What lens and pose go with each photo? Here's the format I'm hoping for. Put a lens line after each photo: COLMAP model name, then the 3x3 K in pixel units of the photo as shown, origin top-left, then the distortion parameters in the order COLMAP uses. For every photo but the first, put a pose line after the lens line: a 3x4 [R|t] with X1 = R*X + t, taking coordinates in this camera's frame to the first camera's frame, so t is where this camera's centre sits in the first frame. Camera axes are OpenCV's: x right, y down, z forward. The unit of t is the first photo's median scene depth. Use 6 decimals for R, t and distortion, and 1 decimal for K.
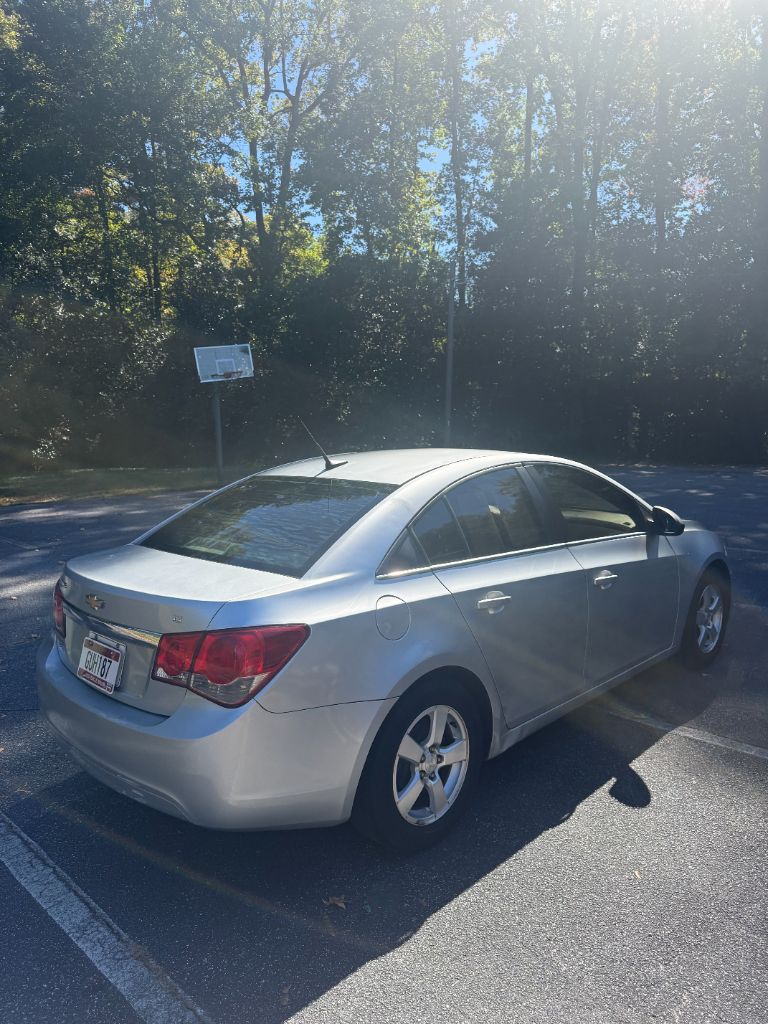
lens RADIAL K [[715.9, 0, 395.0], [0, 715.9, 510.7], [0, 0, 1]] dist [-0.010490, -0.009481]
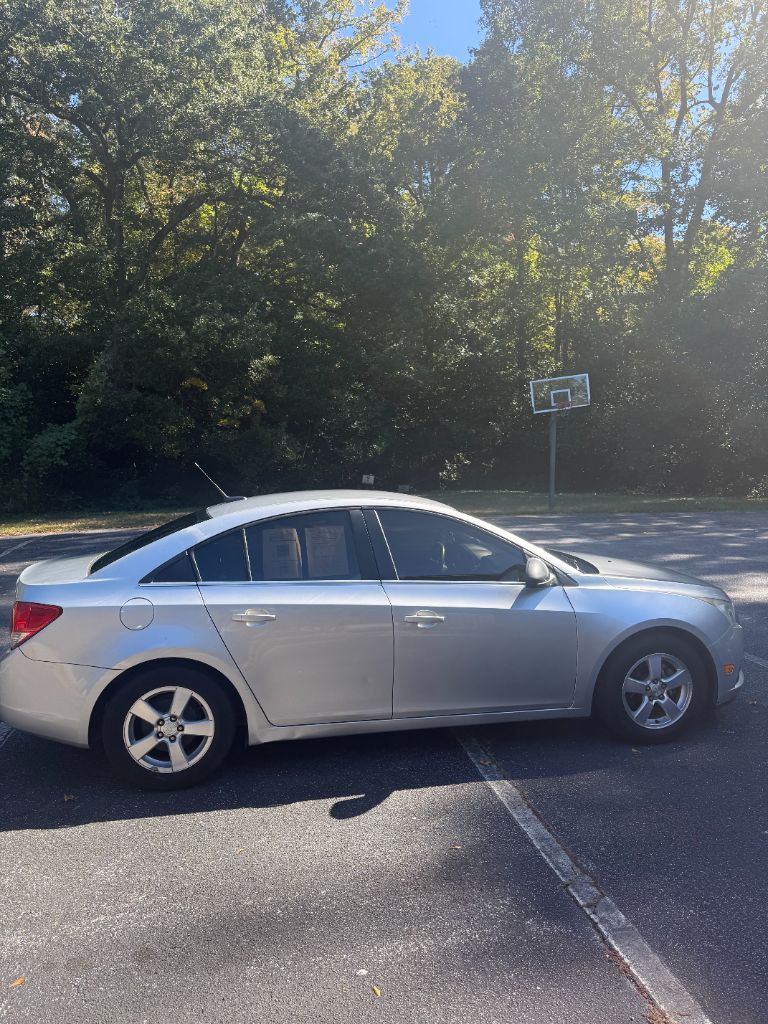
lens RADIAL K [[715.9, 0, 395.0], [0, 715.9, 510.7], [0, 0, 1]] dist [-0.010490, -0.009481]
pose [[0.822792, 0.048112, -0.566302, 0.816588], [-0.066402, 0.997724, -0.011711, -0.046584], [0.564450, 0.047240, 0.824114, 0.086992]]
